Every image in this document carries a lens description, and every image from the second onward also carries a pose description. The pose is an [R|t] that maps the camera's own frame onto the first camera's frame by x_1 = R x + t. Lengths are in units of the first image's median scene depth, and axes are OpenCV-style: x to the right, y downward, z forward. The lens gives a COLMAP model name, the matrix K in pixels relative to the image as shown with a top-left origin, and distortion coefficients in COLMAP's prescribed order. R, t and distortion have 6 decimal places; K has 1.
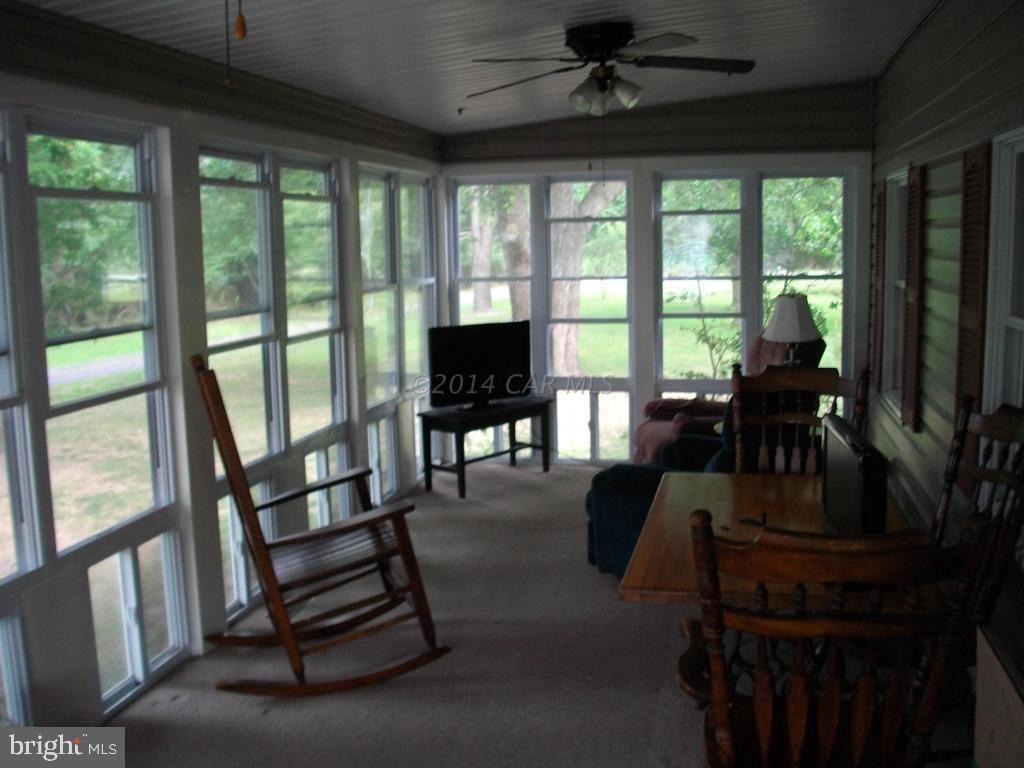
lens RADIAL K [[977.2, 0, 512.0], [0, 977.2, 384.0], [0, 0, 1]] dist [-0.072803, 0.004926]
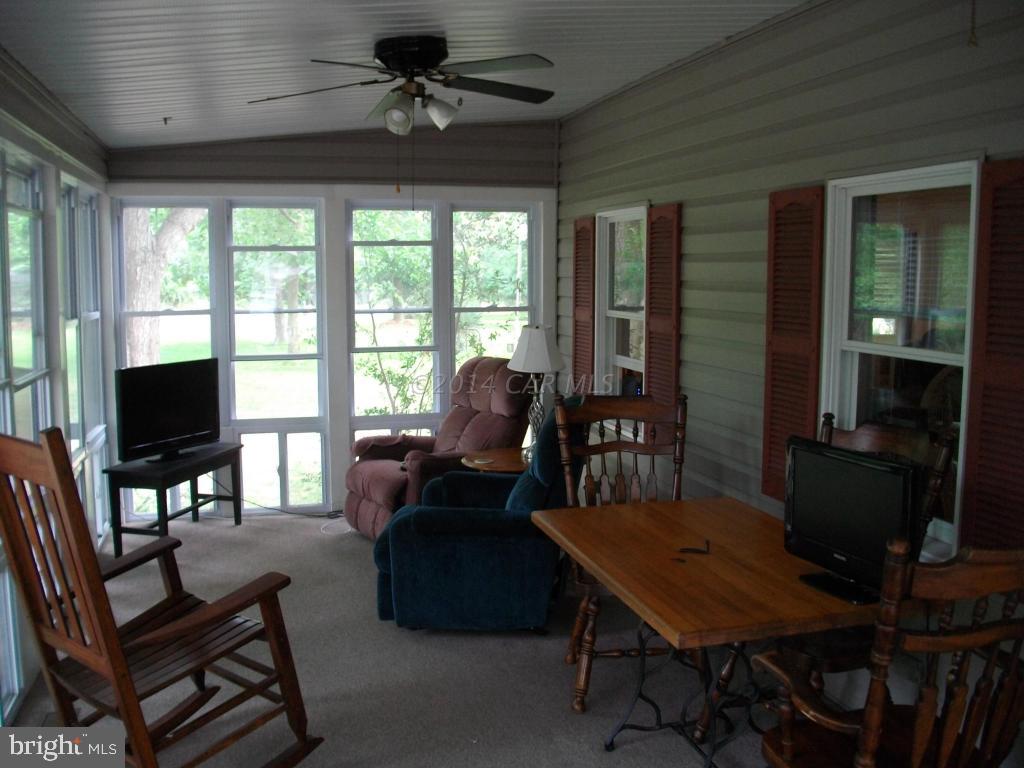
lens RADIAL K [[986.4, 0, 512.0], [0, 986.4, 384.0], [0, 0, 1]] dist [-0.117087, 0.012307]
pose [[0.886219, -0.033613, 0.462045, -0.157881], [0.050713, 0.998409, -0.024637, -0.005636], [-0.460482, 0.045265, 0.886514, 0.081108]]
